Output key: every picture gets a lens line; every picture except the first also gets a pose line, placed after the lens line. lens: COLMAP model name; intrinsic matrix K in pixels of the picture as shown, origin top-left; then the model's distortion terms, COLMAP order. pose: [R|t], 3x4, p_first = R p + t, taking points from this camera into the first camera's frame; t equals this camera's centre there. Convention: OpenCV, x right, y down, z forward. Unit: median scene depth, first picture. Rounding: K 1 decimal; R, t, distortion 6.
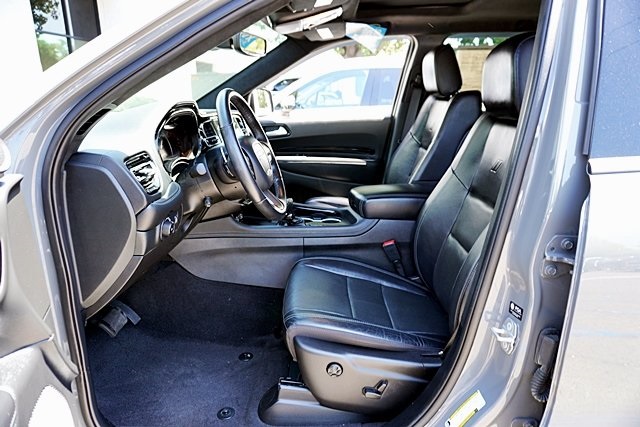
lens RADIAL K [[434.0, 0, 320.7], [0, 434.0, 214.8], [0, 0, 1]] dist [-0.043560, 0.026199]
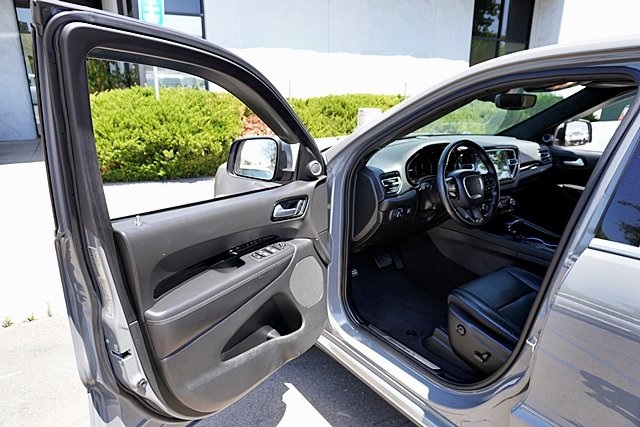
lens RADIAL K [[434.0, 0, 317.7], [0, 434.0, 213.3], [0, 0, 1]] dist [-0.043560, 0.026199]
pose [[0.602310, 0.250108, -0.758069, 0.575625], [-0.230407, 0.963700, 0.134887, -0.097045], [0.764288, 0.093421, 0.638073, -0.299417]]
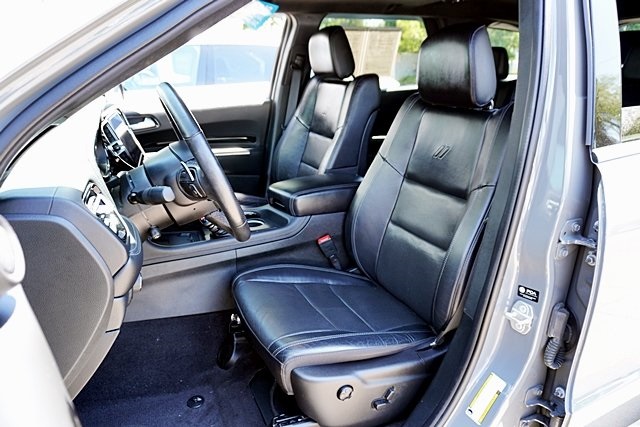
lens RADIAL K [[434.0, 0, 321.6], [0, 434.0, 215.2], [0, 0, 1]] dist [-0.043560, 0.026199]
pose [[0.899879, -0.144095, 0.411649, -0.244988], [0.120336, 0.989239, 0.083219, -0.070237], [-0.419211, -0.025351, 0.907535, 0.147821]]
